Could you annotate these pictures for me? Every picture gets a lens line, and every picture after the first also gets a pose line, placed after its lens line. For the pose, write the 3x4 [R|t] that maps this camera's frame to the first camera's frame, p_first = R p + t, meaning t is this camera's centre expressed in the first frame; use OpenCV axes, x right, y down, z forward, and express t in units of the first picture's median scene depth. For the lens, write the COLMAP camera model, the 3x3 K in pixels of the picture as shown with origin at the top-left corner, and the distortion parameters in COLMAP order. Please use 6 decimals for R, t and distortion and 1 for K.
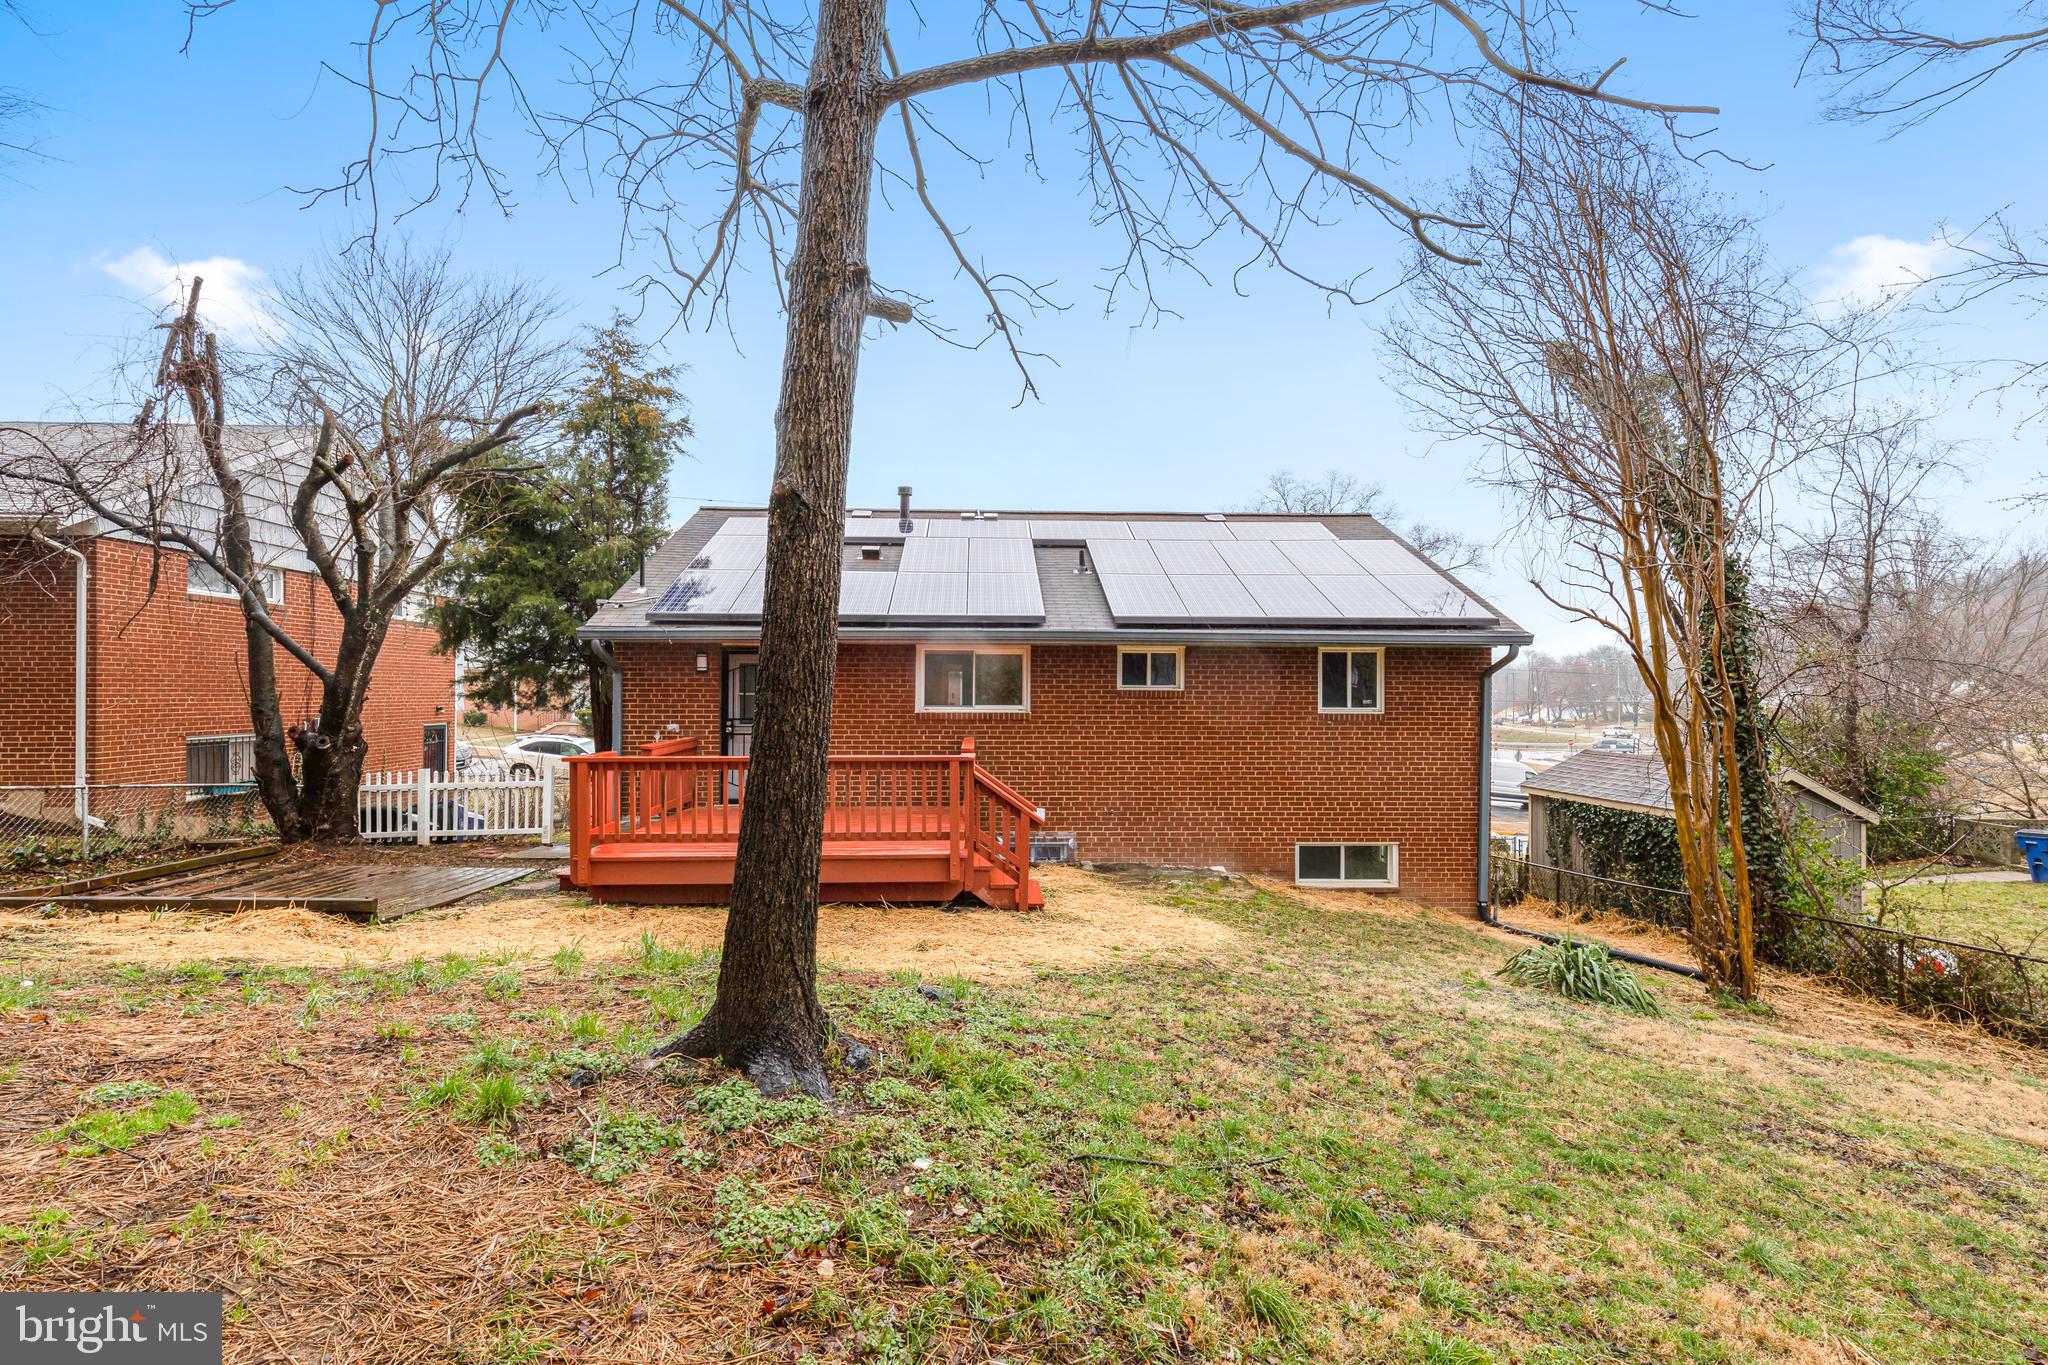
lens RADIAL K [[923.1, 0, 1024.0], [0, 923.1, 682.5], [0, 0, 1]] dist [0.002066, 0.000244]
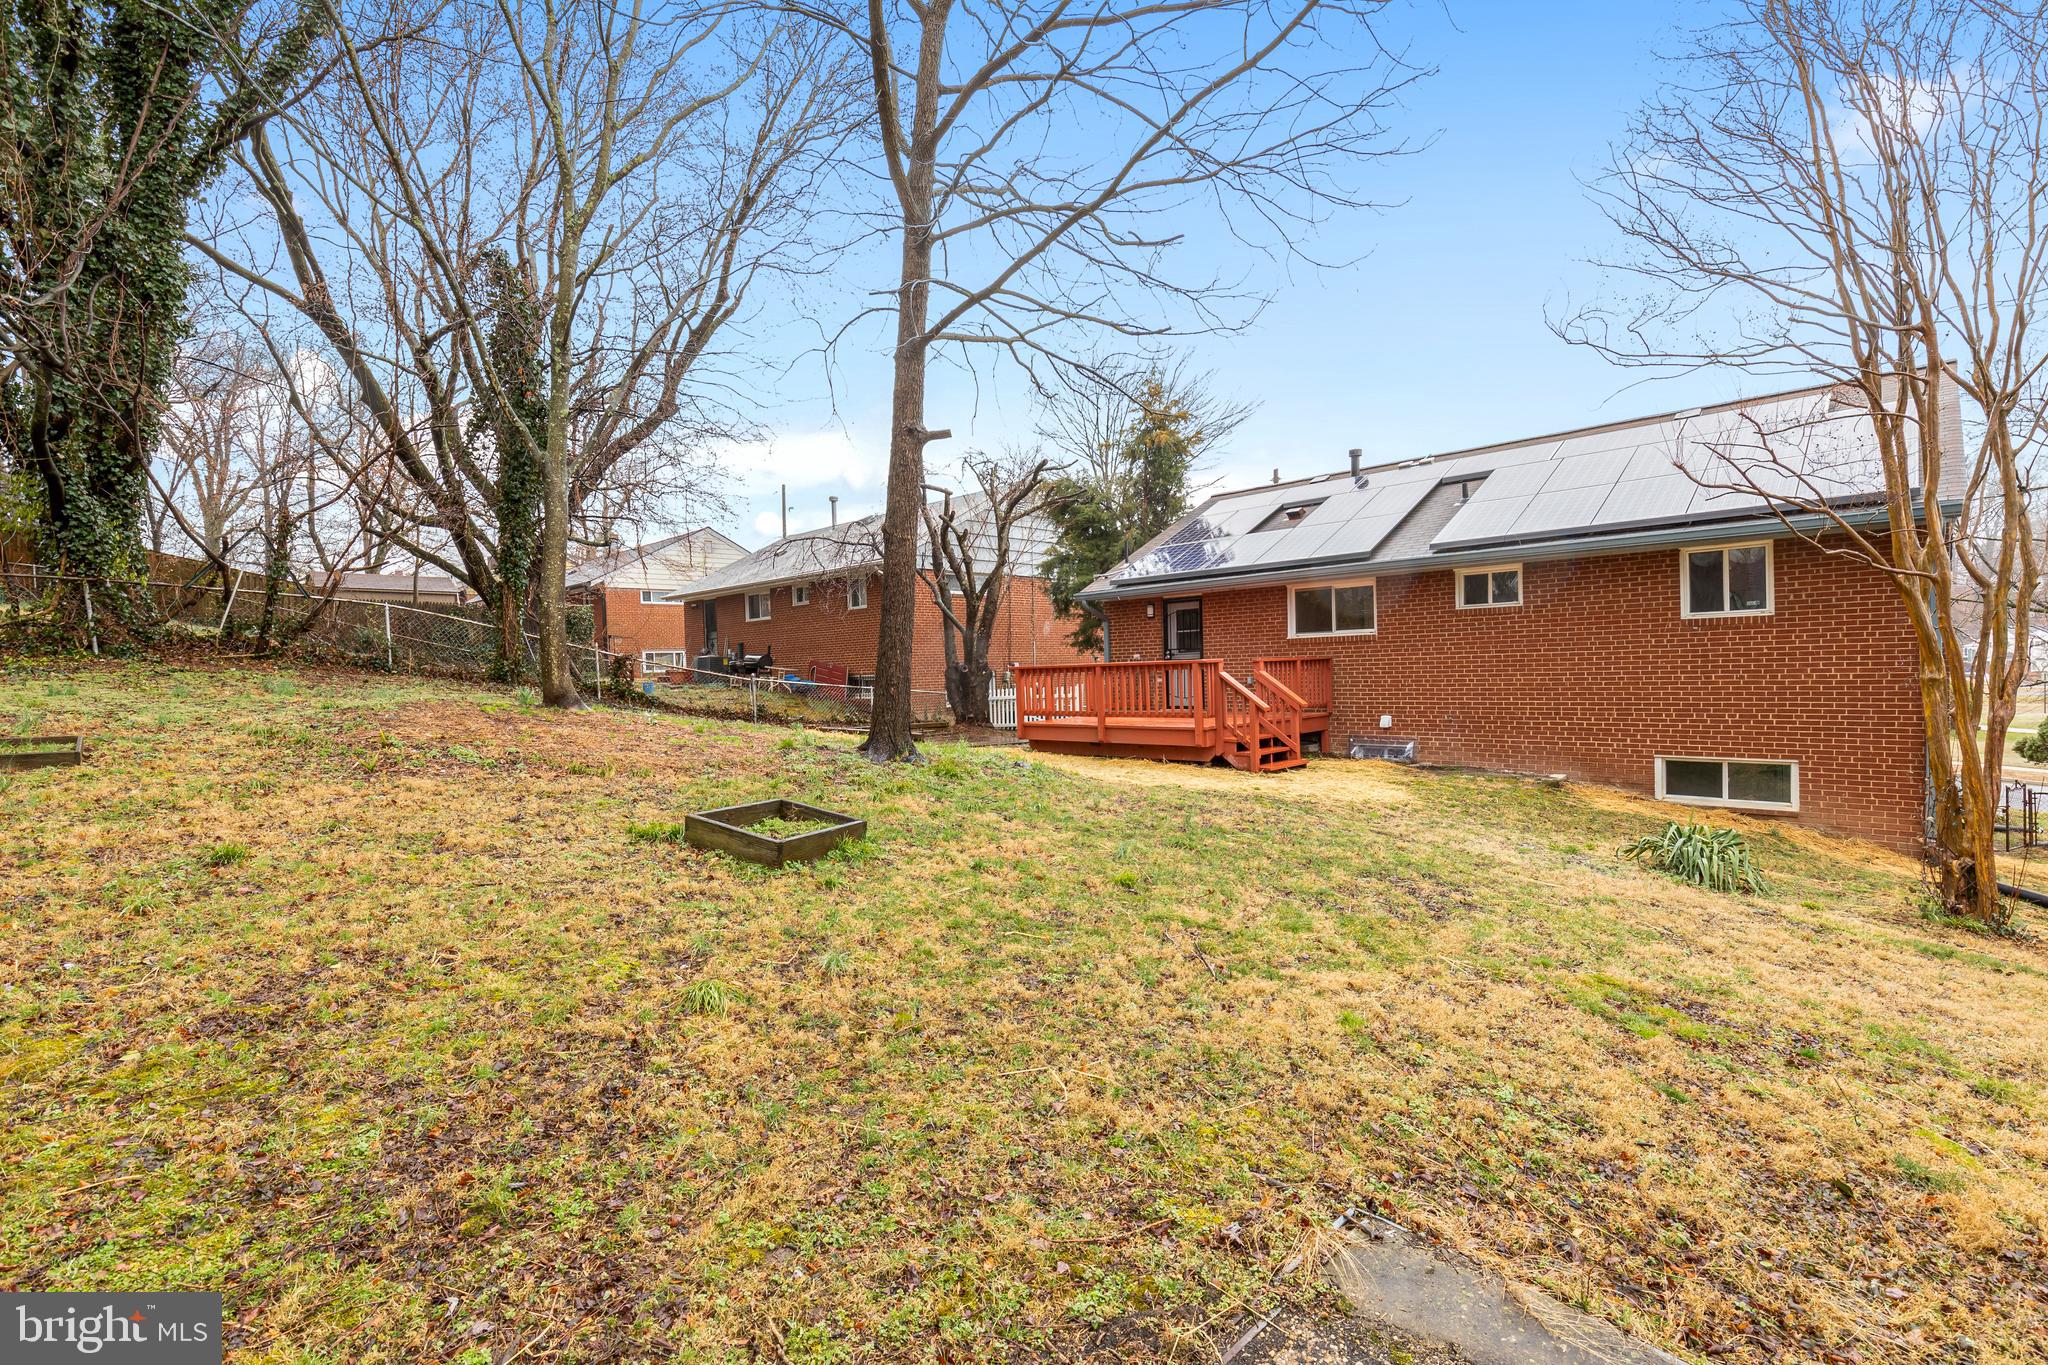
lens RADIAL K [[923.1, 0, 1024.0], [0, 923.1, 682.5], [0, 0, 1]] dist [0.002066, 0.000244]
pose [[0.680029, -0.015785, -0.733015, 0.553177], [0.042323, 0.998946, 0.017751, 0.052920], [0.731962, -0.043095, 0.679981, -0.130434]]
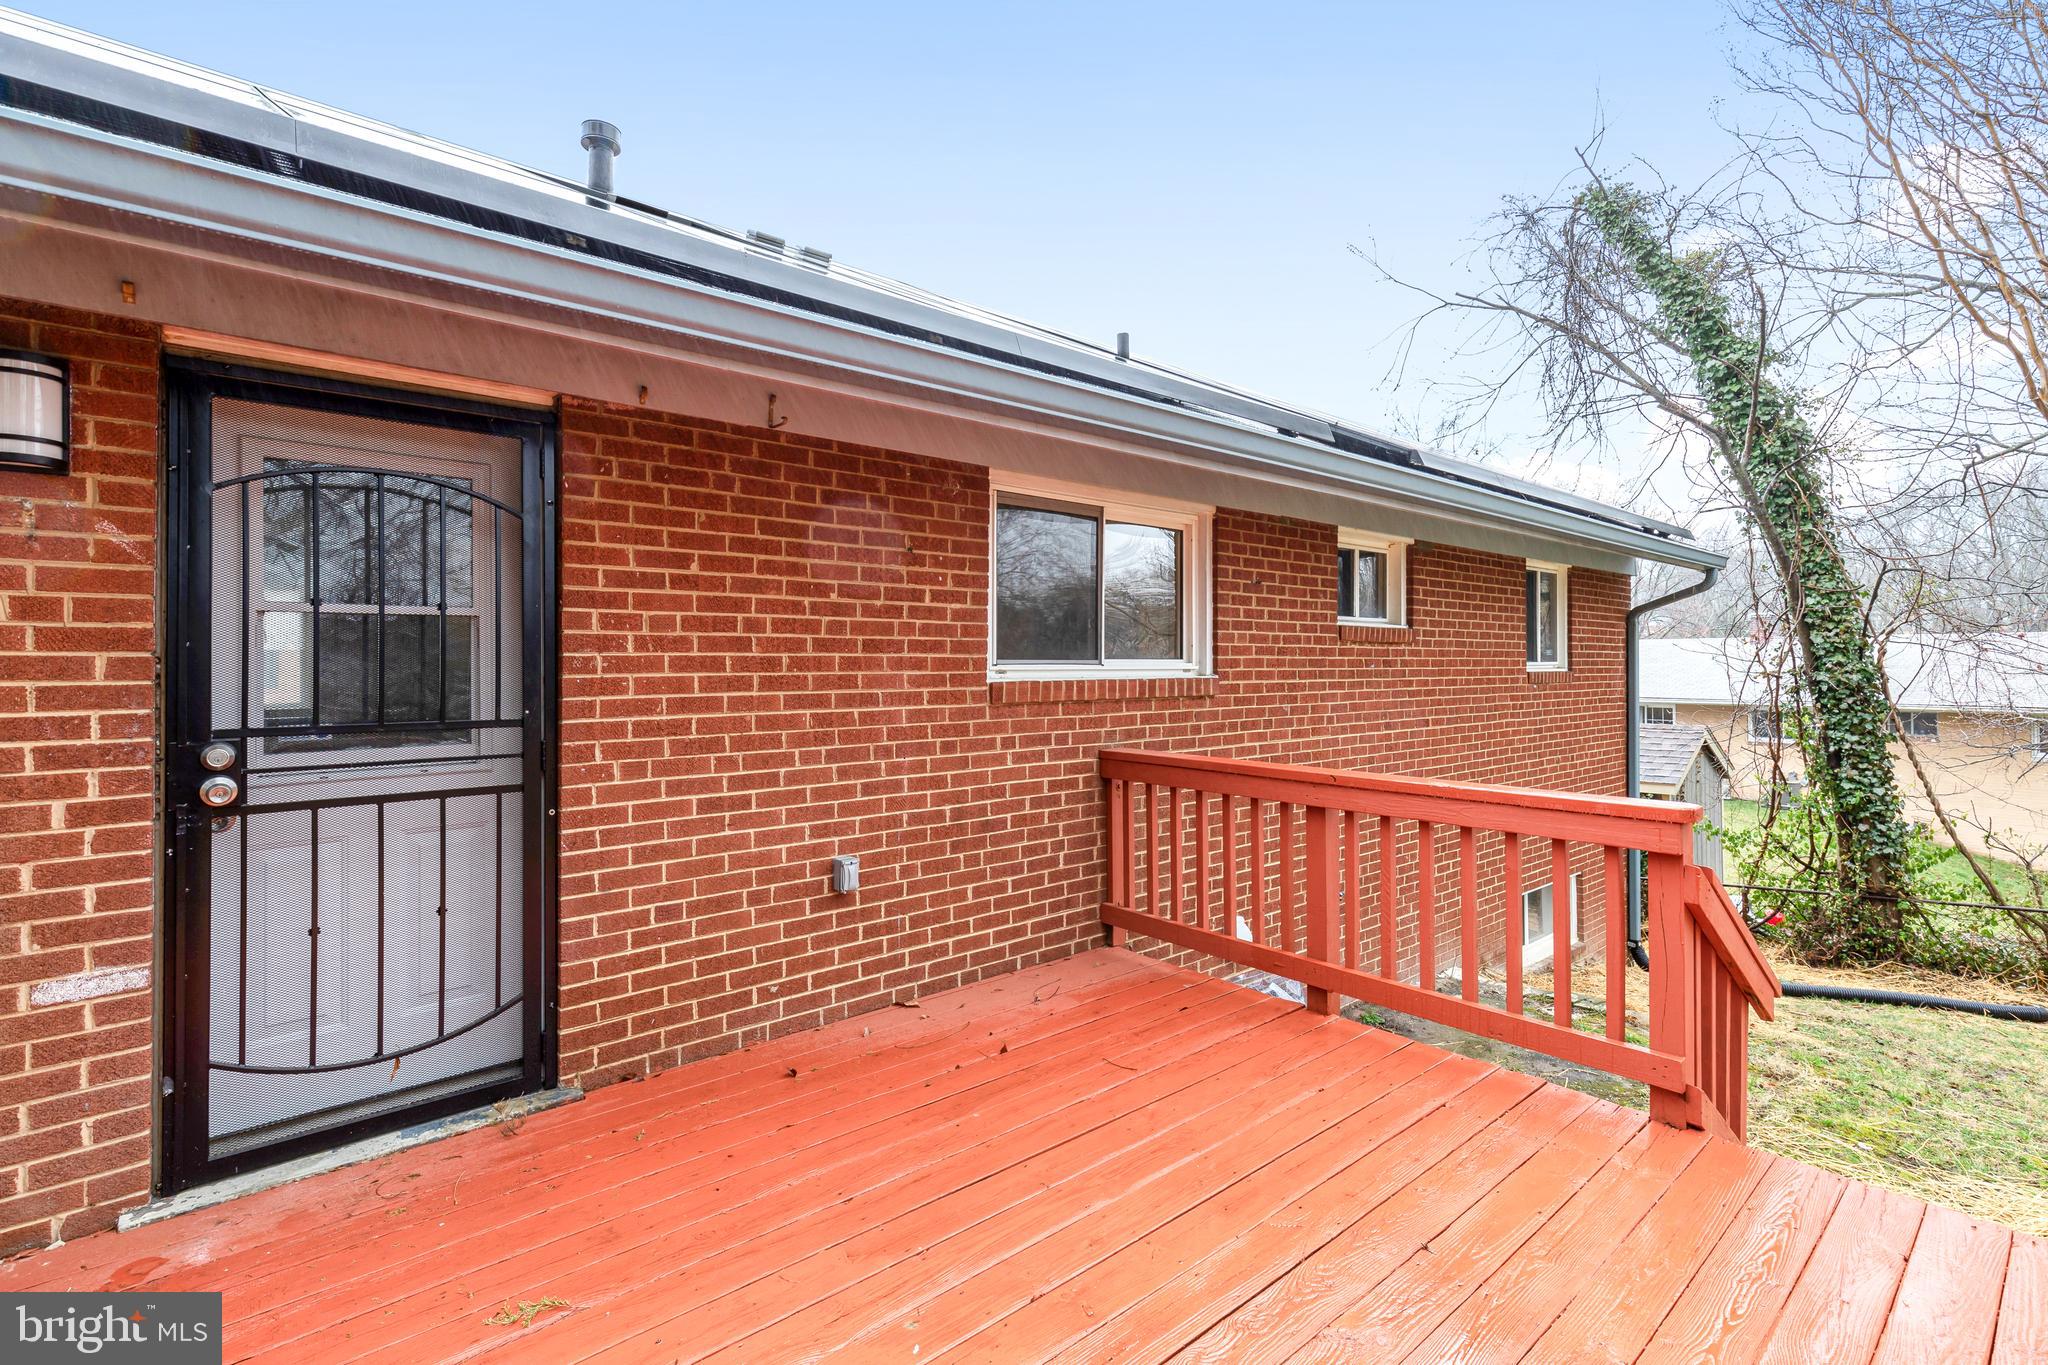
lens RADIAL K [[935.2, 0, 1025.1], [0, 935.2, 650.9], [0, 0, 1]] dist [0.000682, 0.000088]
pose [[0.799611, 0.002693, 0.600512, -0.292337], [-0.004783, 0.999987, 0.001884, 0.020528], [-0.600499, -0.004379, 0.799614, 0.716603]]
